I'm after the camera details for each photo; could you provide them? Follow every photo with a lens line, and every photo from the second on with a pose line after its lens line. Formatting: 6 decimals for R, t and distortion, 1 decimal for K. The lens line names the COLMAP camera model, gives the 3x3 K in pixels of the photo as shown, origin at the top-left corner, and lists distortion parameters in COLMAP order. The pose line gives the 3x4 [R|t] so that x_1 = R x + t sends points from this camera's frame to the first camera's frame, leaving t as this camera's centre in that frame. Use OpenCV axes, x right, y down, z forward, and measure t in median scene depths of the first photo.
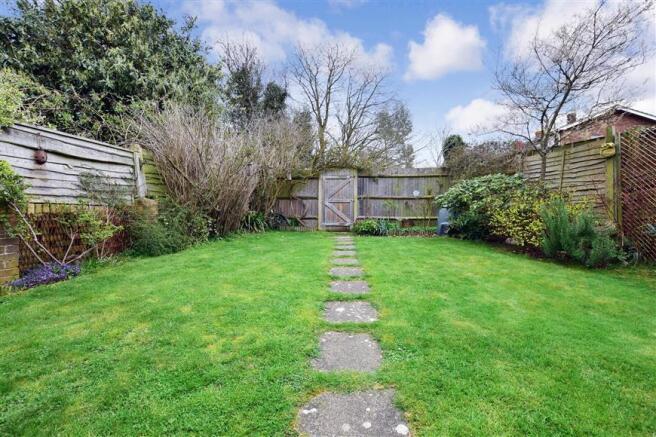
lens RADIAL K [[292.8, 0, 327.7], [0, 292.8, 218.6], [0, 0, 1]] dist [-0.001402, -0.000126]
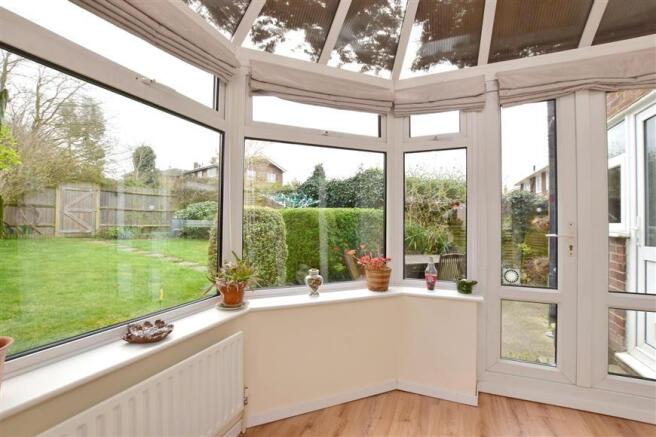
lens RADIAL K [[292.8, 0, 329.0], [0, 292.8, 220.3], [0, 0, 1]] dist [-0.001402, -0.000126]
pose [[0.518490, 0.015823, 0.854937, -0.423152], [-0.003198, 0.999858, -0.016566, -0.007207], [-0.855078, 0.005855, 0.518467, -0.391918]]
